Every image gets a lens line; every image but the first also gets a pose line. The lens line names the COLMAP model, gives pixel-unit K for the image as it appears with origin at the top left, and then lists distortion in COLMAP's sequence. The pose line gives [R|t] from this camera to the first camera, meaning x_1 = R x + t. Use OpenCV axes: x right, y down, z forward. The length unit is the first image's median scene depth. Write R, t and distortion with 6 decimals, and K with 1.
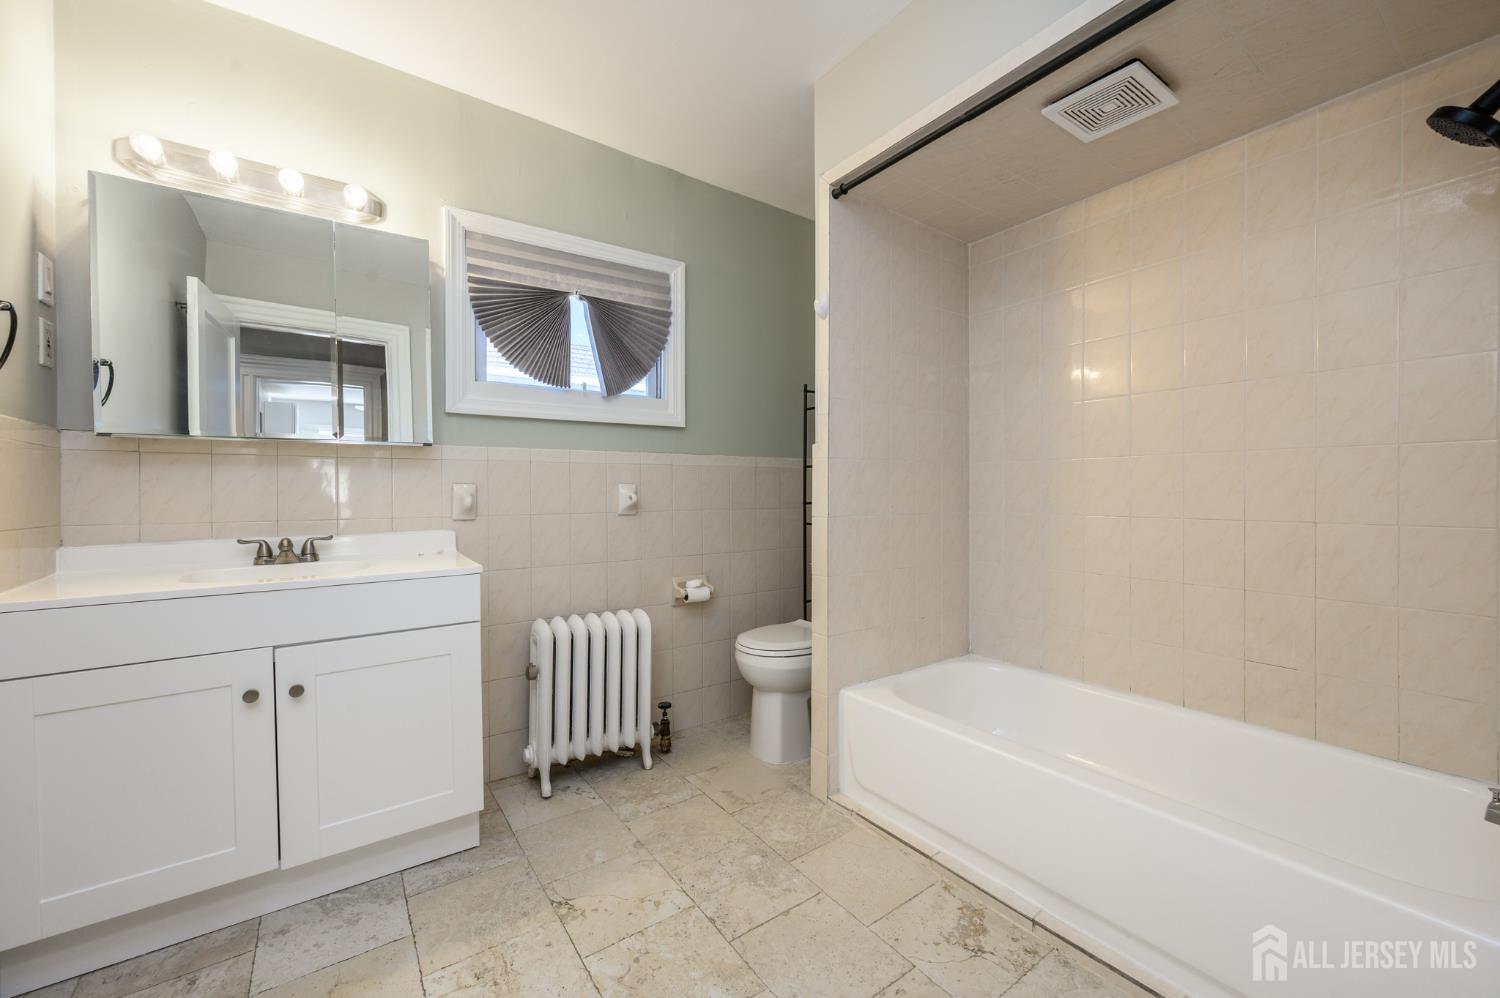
lens RADIAL K [[587.8, 0, 749.9], [0, 587.8, 495.7], [0, 0, 1]] dist [-0.003210, -0.001189]
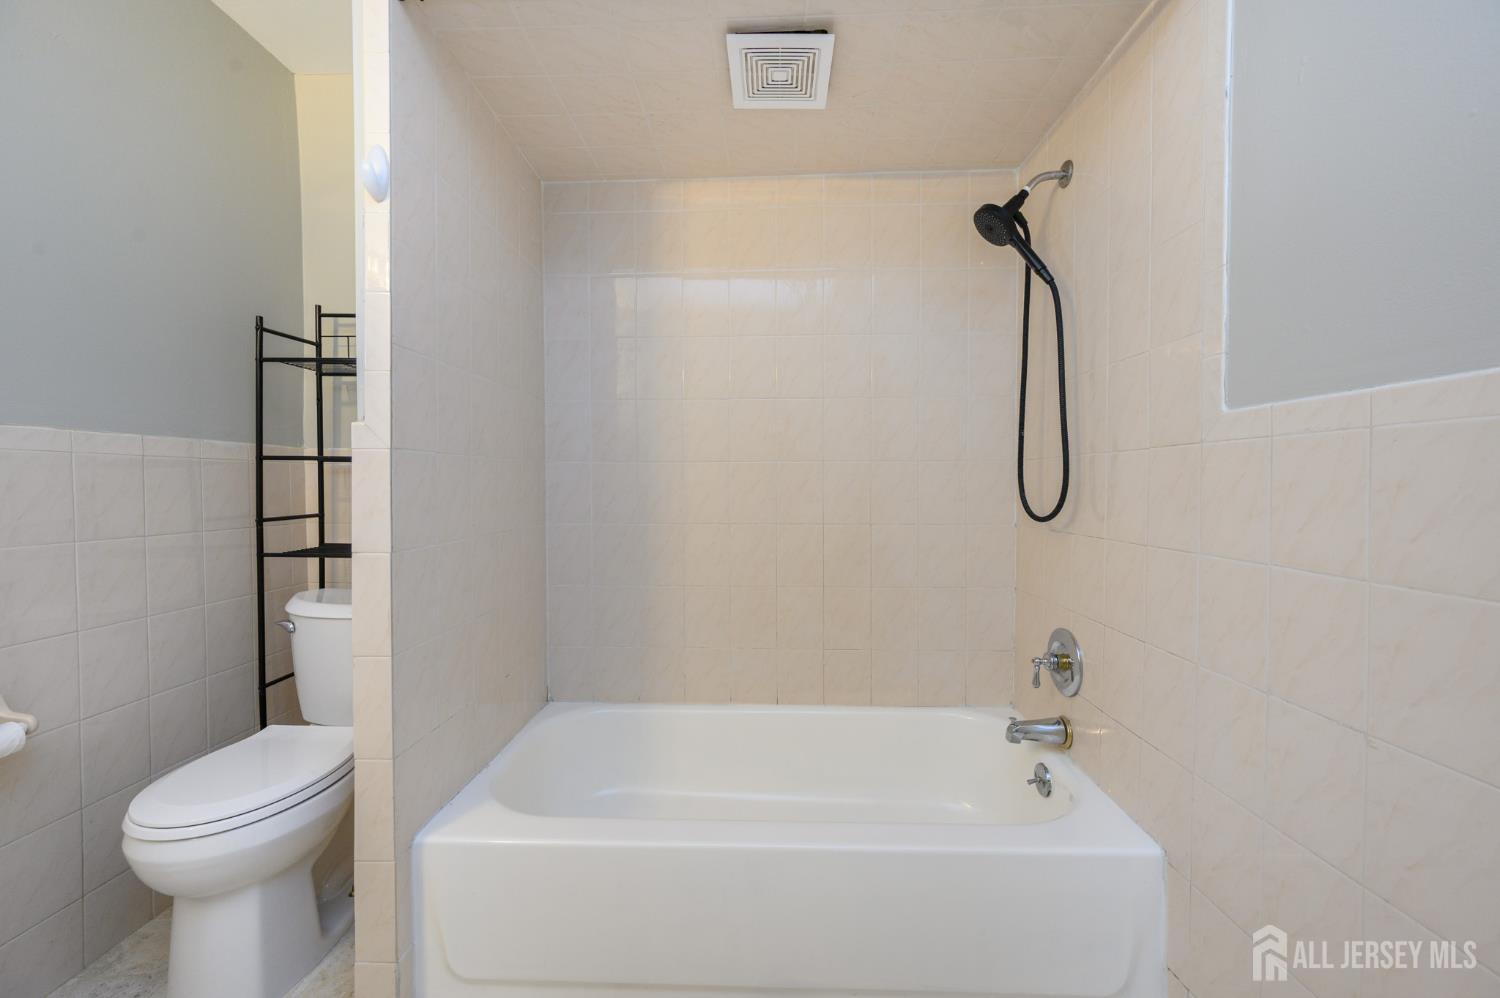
lens RADIAL K [[587.8, 0, 749.5], [0, 587.8, 496.5], [0, 0, 1]] dist [-0.003210, -0.001189]
pose [[0.612022, -0.007272, 0.790807, -0.103767], [0.008099, 0.999963, 0.002928, -0.011638], [-0.790799, 0.004613, 0.612058, 0.370078]]
